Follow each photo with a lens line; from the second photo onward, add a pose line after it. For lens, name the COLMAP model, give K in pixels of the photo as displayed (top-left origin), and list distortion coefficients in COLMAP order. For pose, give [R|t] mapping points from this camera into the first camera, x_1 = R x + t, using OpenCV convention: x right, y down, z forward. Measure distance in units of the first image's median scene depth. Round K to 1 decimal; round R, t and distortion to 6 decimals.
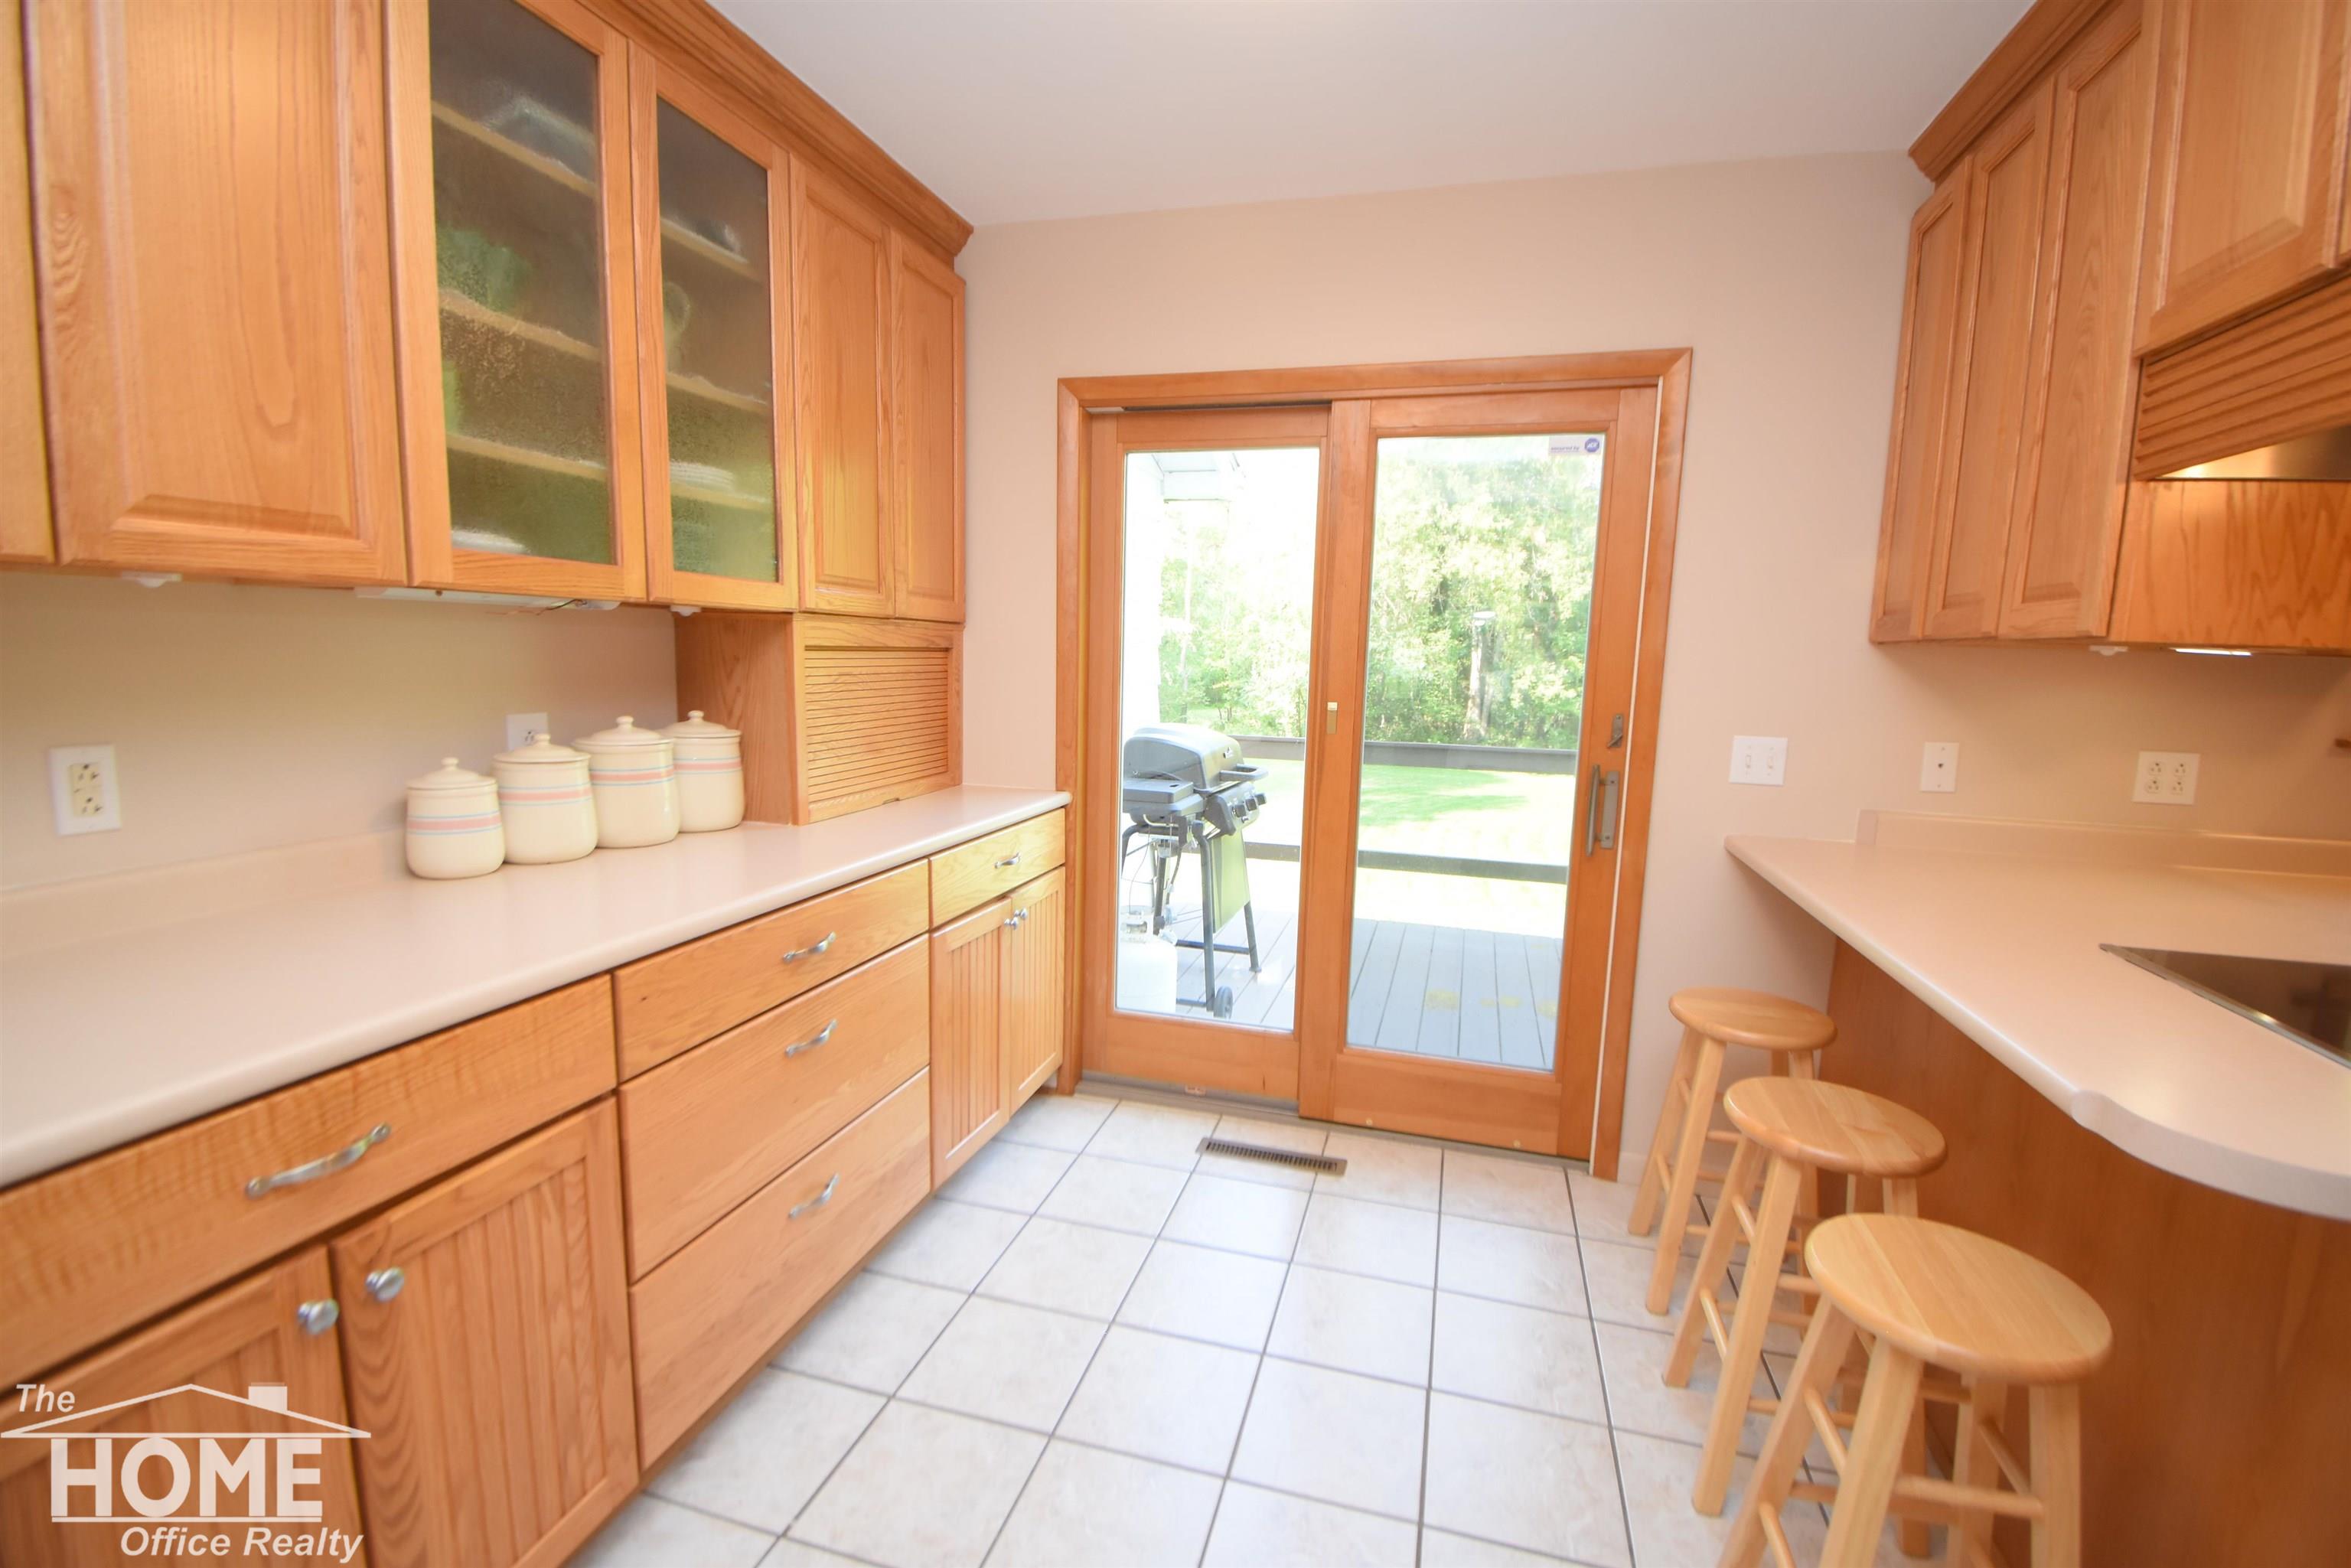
lens RADIAL K [[1048.3, 0, 1175.1], [0, 1048.3, 780.0], [0, 0, 1]] dist [-0.000338, -0.003575]
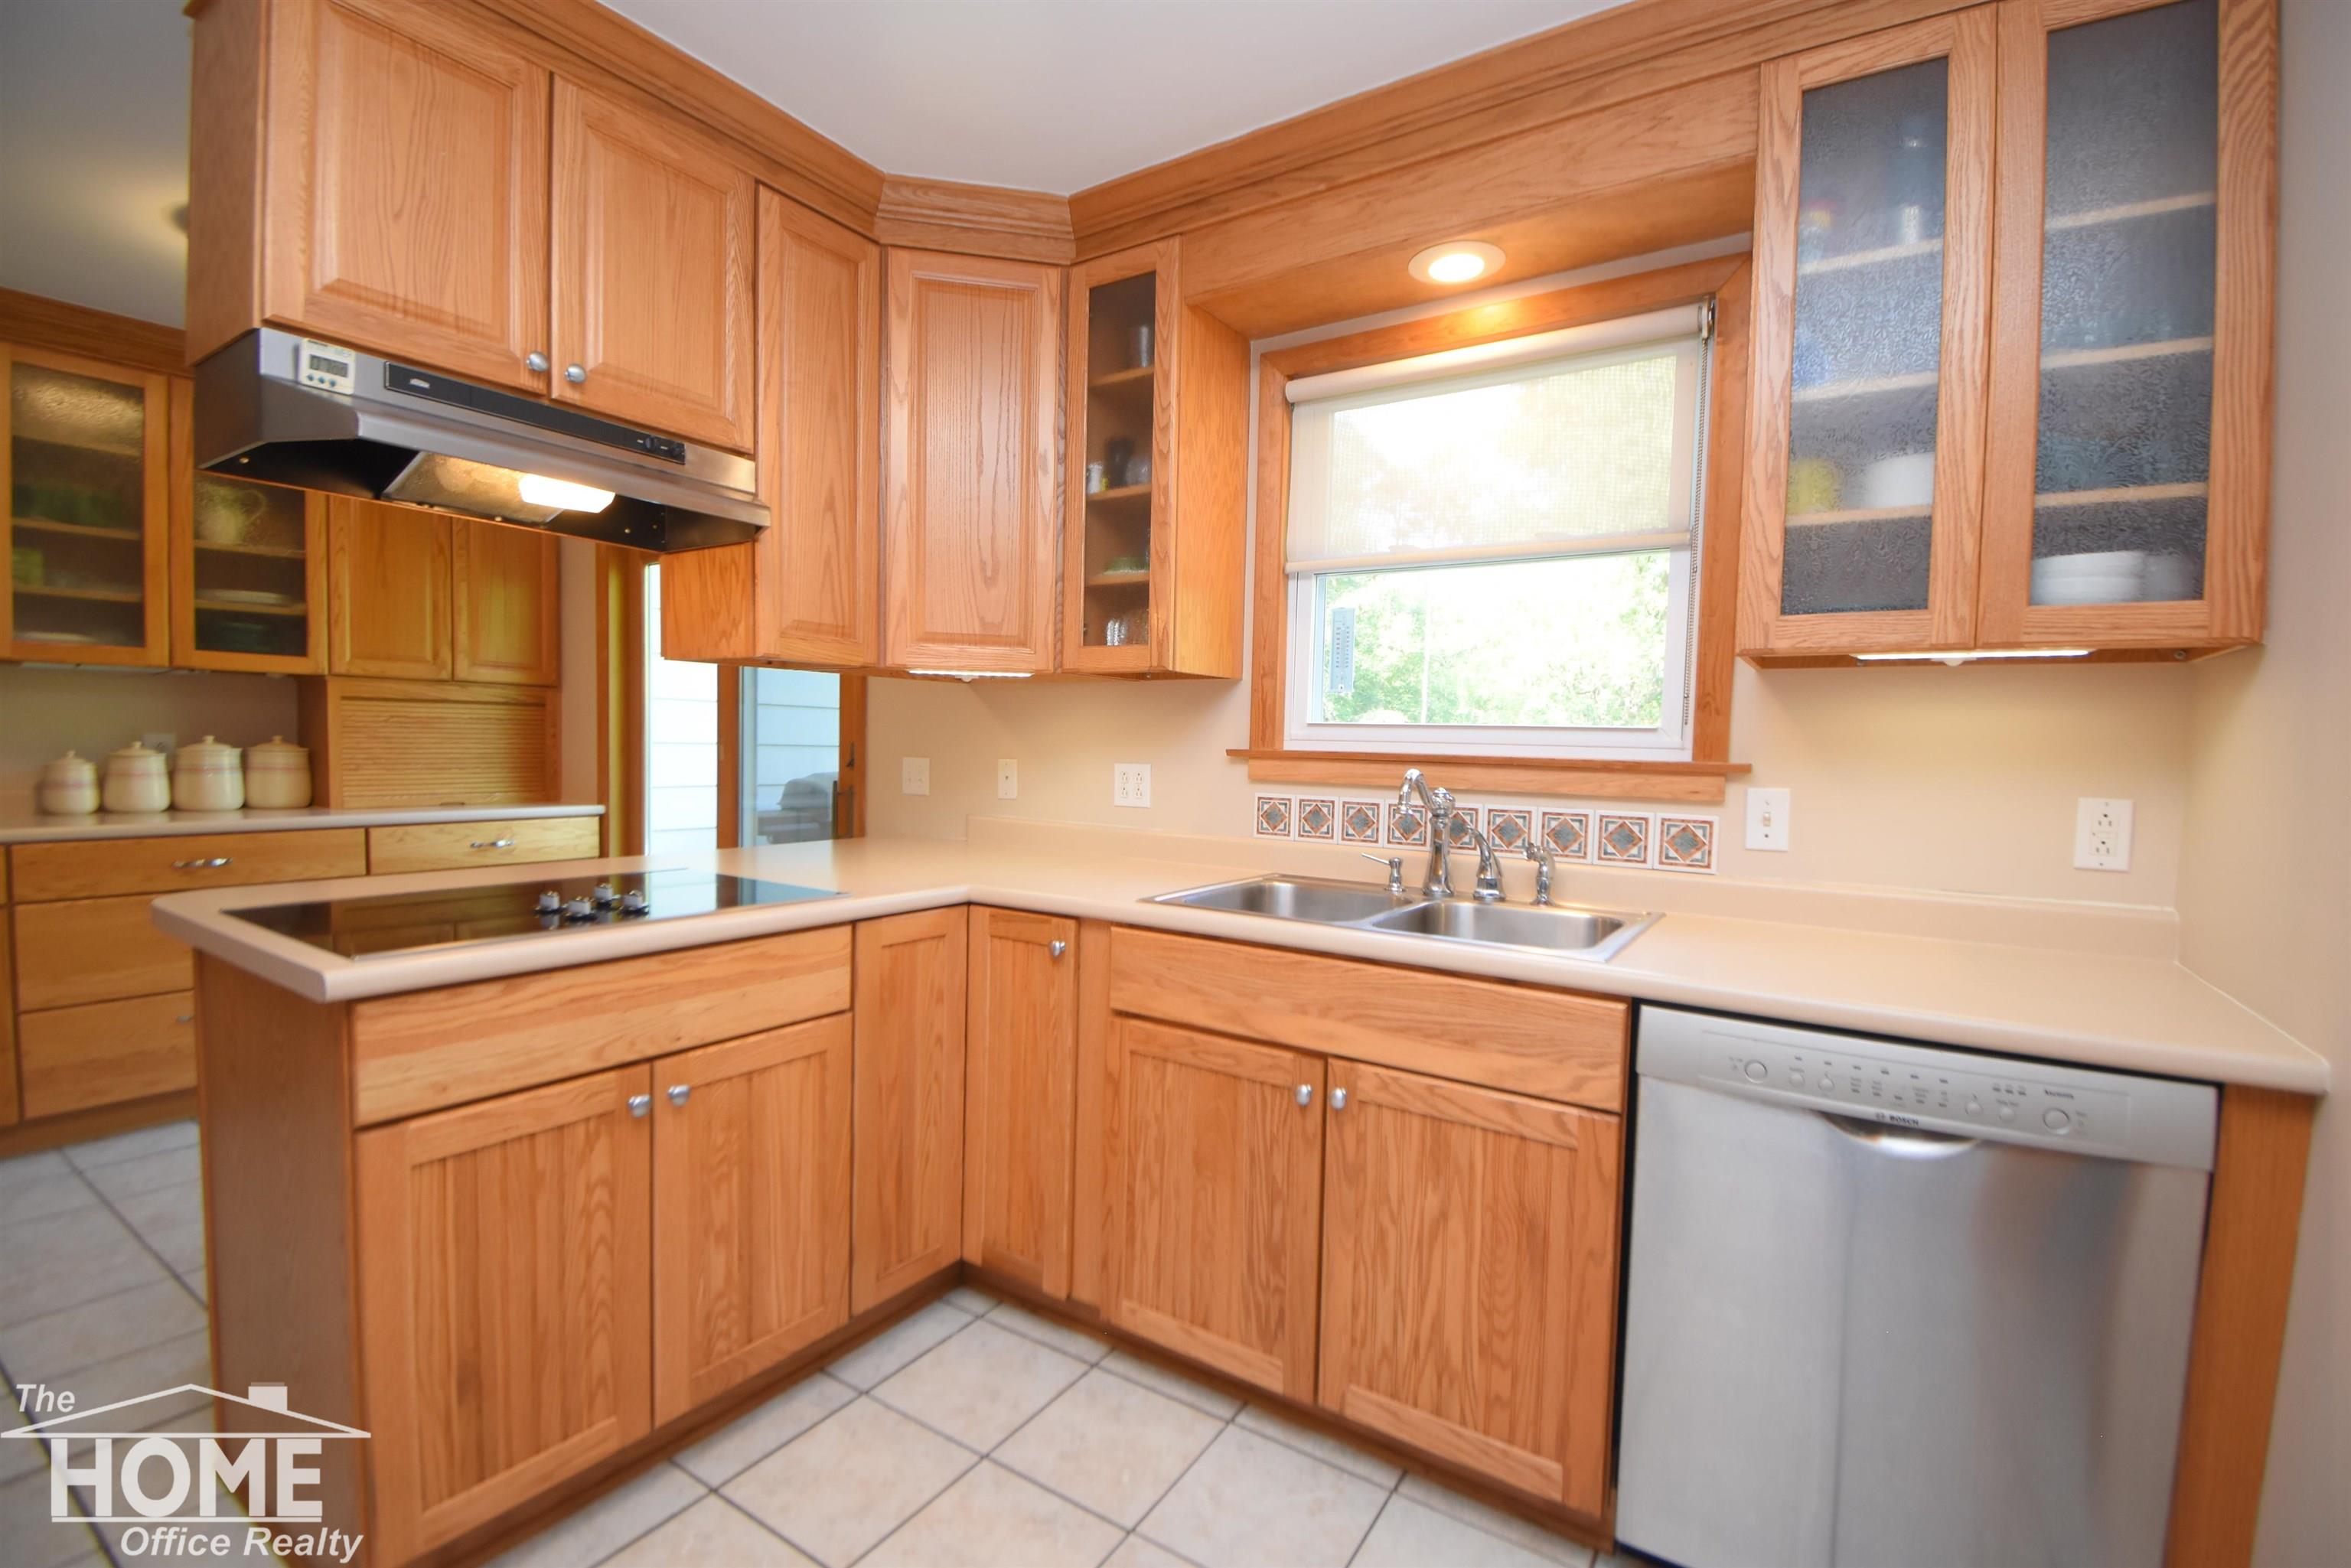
lens RADIAL K [[1048.3, 0, 1165.7], [0, 1048.3, 777.9], [0, 0, 1]] dist [-0.000338, -0.003575]
pose [[0.953732, 0.007206, -0.300570, 1.338275], [-0.035535, 0.995407, -0.088891, 0.095340], [0.298549, 0.095459, 0.949608, -0.145846]]
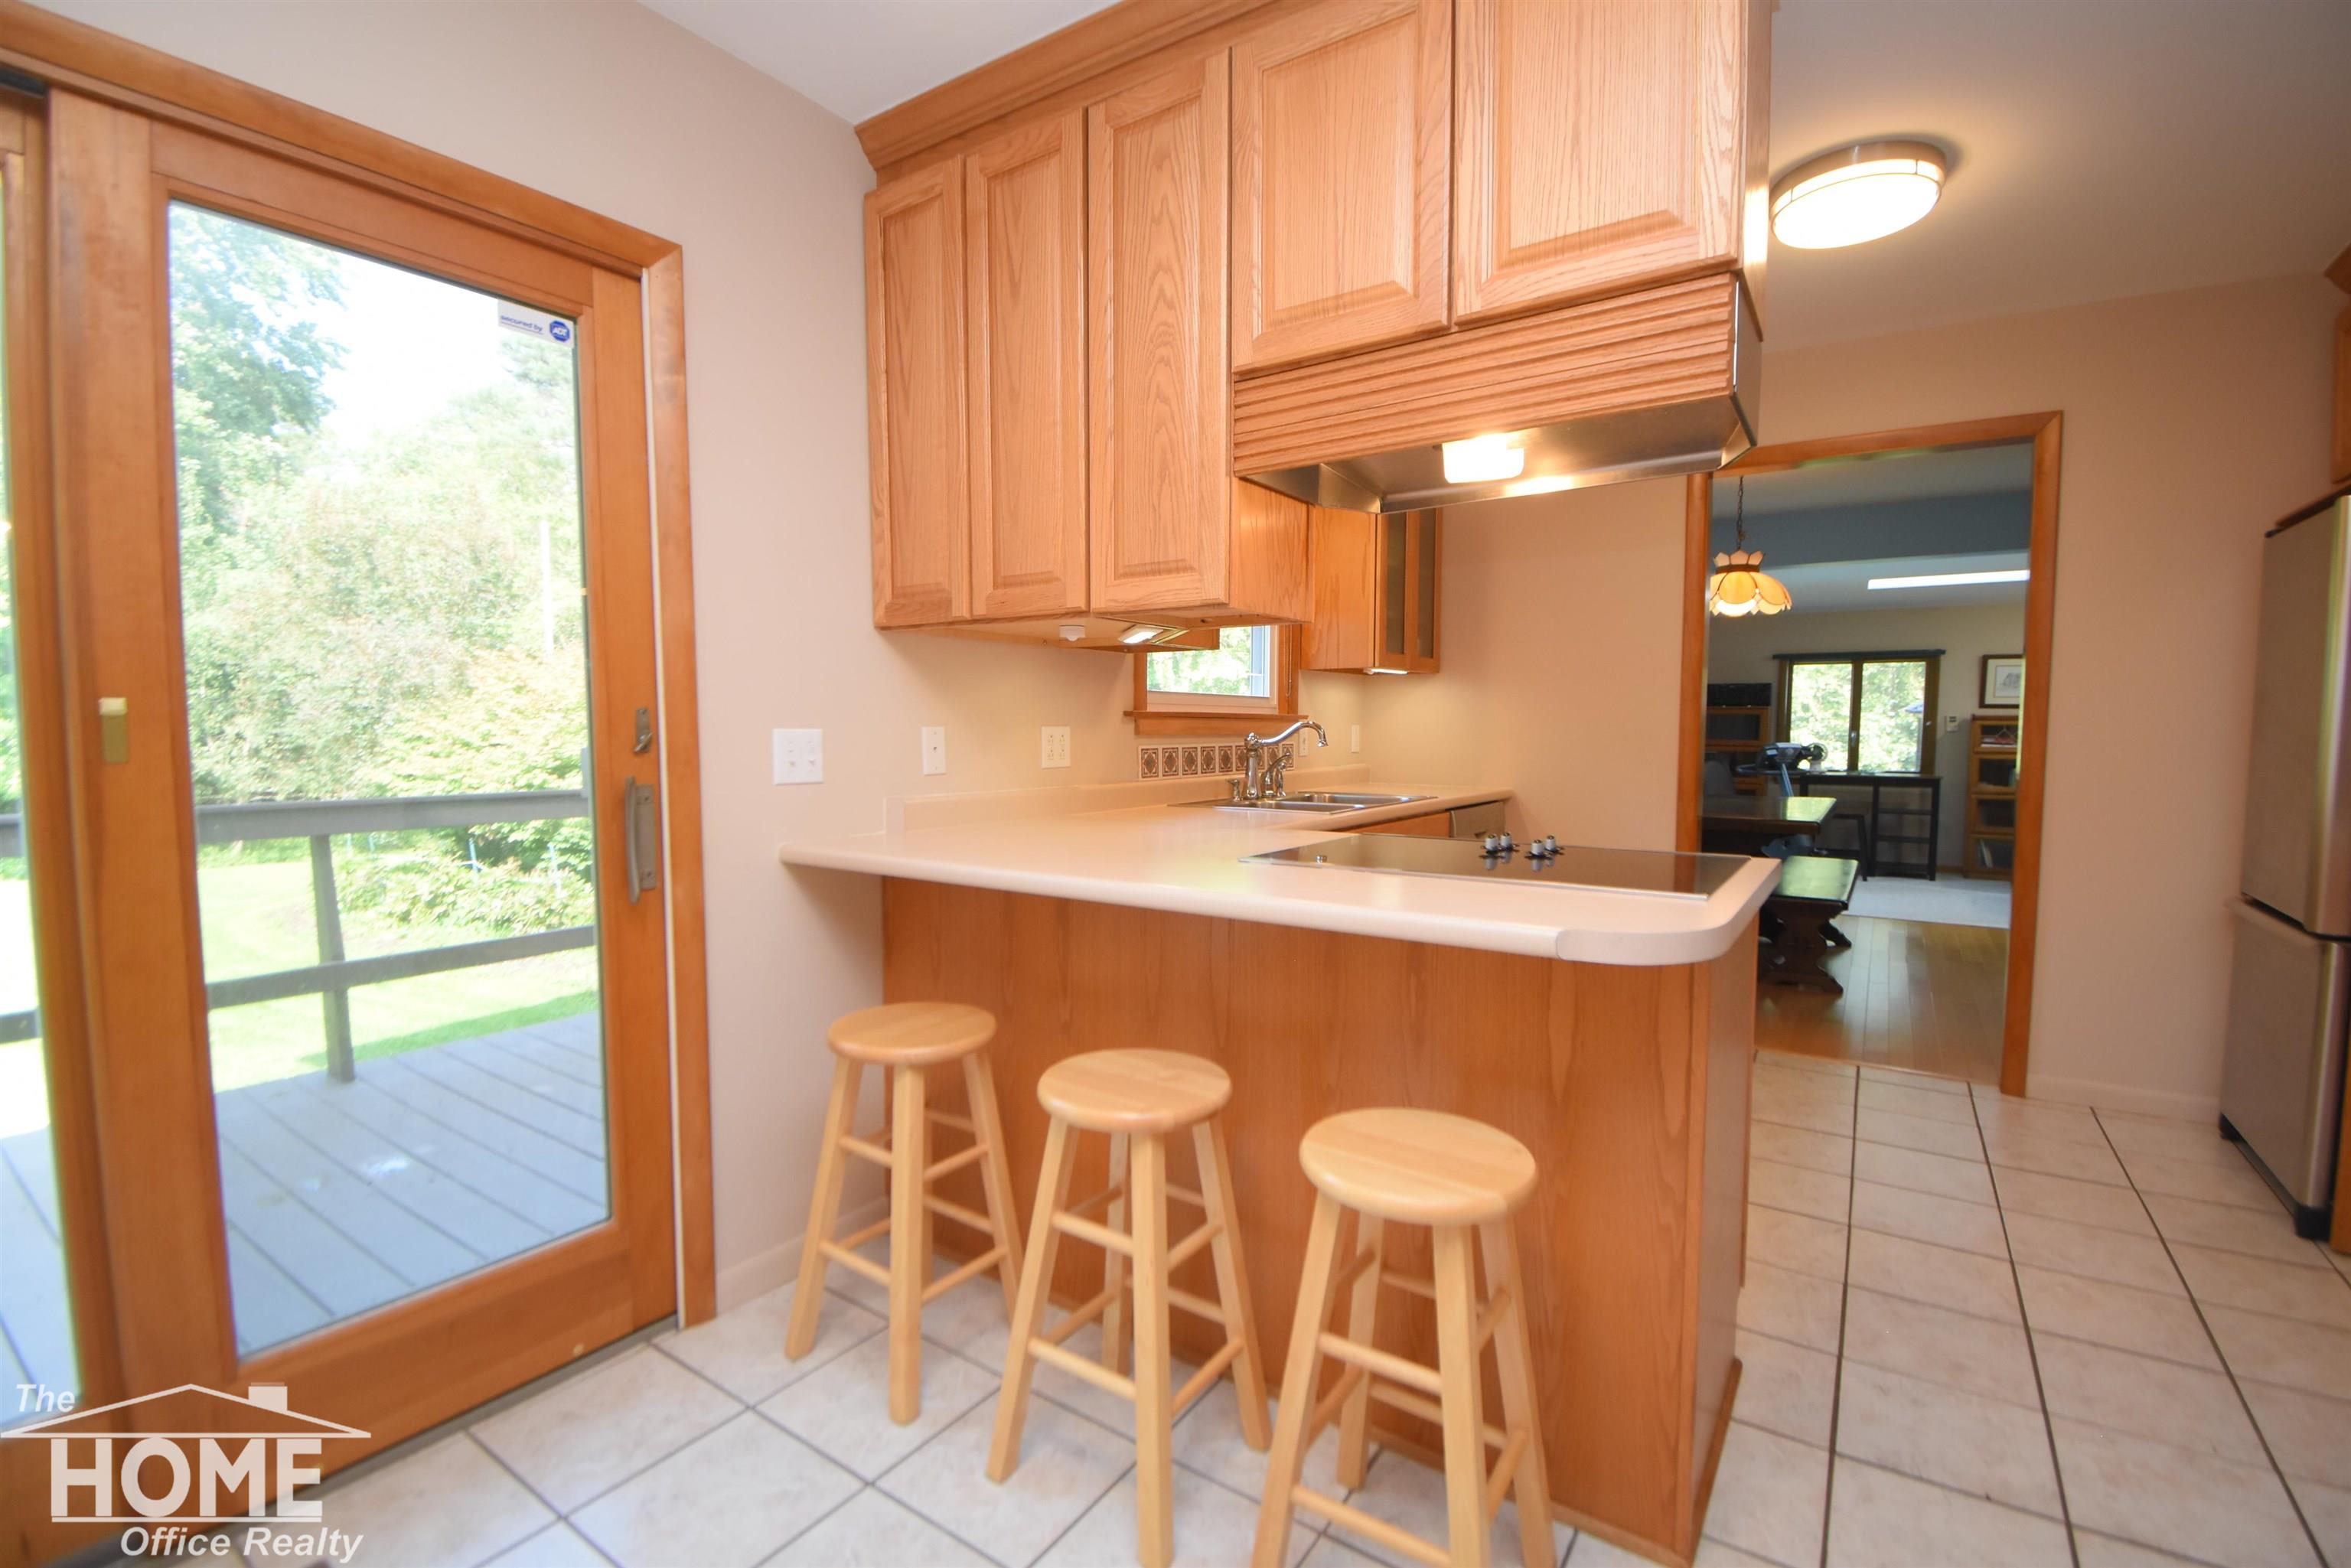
lens RADIAL K [[1048.3, 0, 1167.9], [0, 1048.3, 792.0], [0, 0, 1]] dist [-0.000338, -0.003575]
pose [[0.321781, -0.086822, 0.942825, -0.189666], [0.122030, 0.991284, 0.049637, 0.005726], [-0.938917, 0.099080, 0.329571, 0.463552]]
